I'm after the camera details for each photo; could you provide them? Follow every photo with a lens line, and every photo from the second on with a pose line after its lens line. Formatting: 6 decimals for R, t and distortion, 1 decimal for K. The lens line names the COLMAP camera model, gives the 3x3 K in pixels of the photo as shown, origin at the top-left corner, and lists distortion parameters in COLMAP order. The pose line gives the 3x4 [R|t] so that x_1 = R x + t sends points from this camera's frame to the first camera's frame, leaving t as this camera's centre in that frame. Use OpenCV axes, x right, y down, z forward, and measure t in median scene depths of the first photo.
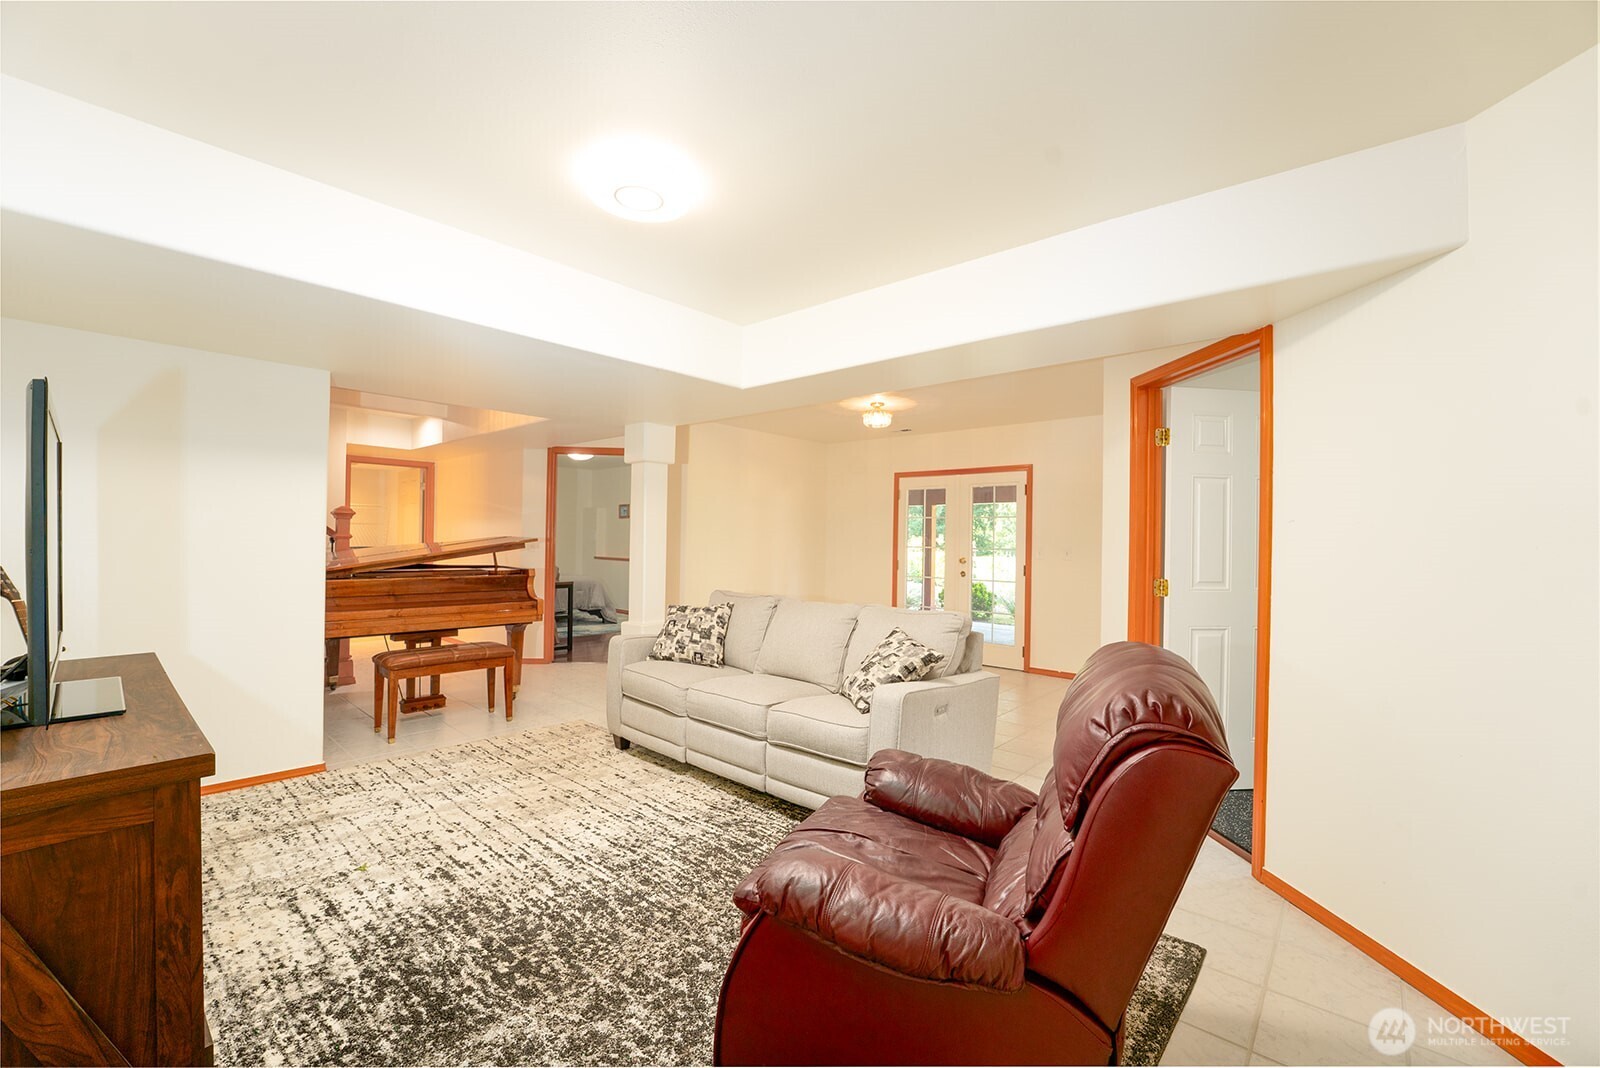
lens RADIAL K [[659.3, 0, 791.7], [0, 659.3, 536.2], [0, 0, 1]] dist [-0.032045, 0.000549]
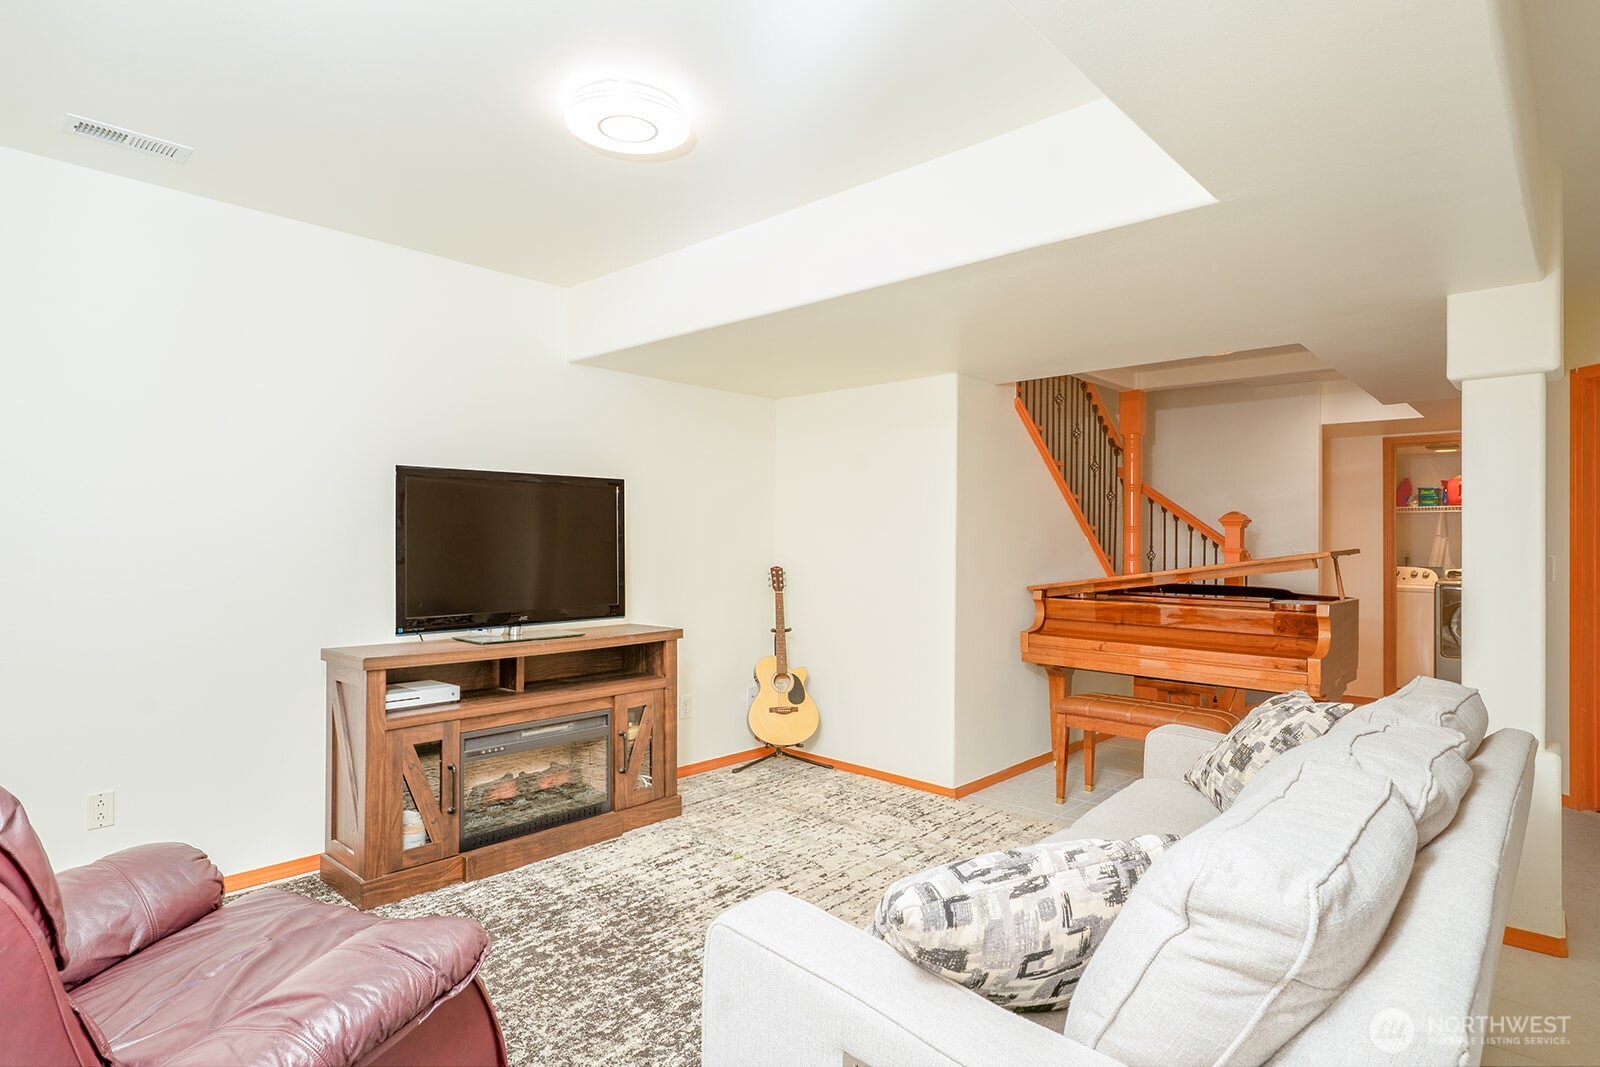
lens RADIAL K [[848.1, 0, 793.7], [0, 848.1, 542.5], [0, 0, 1]] dist [-0.000036, -0.000183]
pose [[-0.030456, -0.014106, -0.999437, 0.758188], [-0.002917, 0.999897, -0.014023, 0.015473], [0.999532, 0.002488, -0.030494, 1.165875]]
